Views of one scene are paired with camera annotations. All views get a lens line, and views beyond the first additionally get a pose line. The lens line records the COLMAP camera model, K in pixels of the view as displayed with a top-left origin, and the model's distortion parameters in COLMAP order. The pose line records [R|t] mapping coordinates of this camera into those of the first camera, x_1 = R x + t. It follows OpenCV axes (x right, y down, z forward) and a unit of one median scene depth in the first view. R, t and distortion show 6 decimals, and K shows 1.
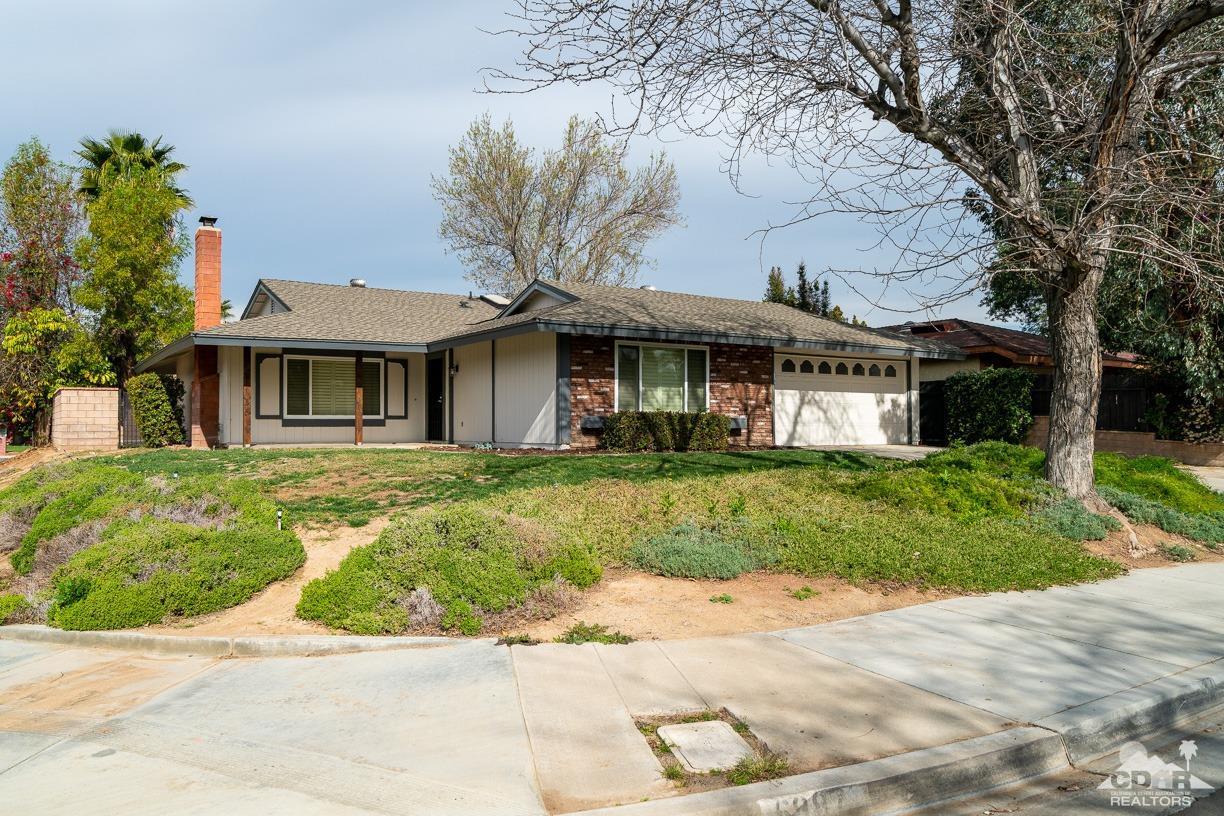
lens RADIAL K [[803.0, 0, 603.0], [0, 803.0, 393.3], [0, 0, 1]] dist [-0.002545, 0.007692]
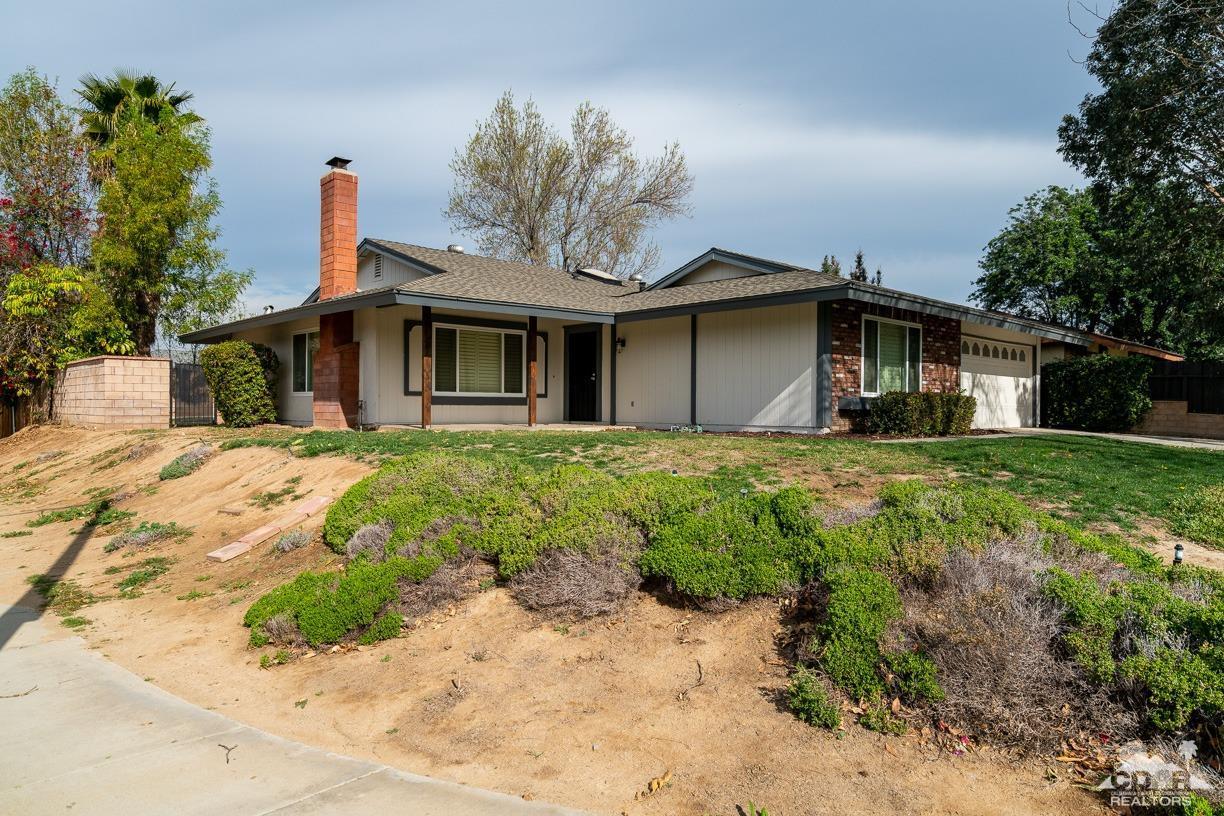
lens RADIAL K [[707.5, 0, 613.6], [0, 707.5, 398.3], [0, 0, 1]] dist [0.000390, 0.000426]
pose [[0.986131, 0.010676, 0.165625, -0.304380], [-0.015797, 0.999436, 0.029632, 0.008030], [-0.165215, -0.031837, 0.985744, 0.190065]]
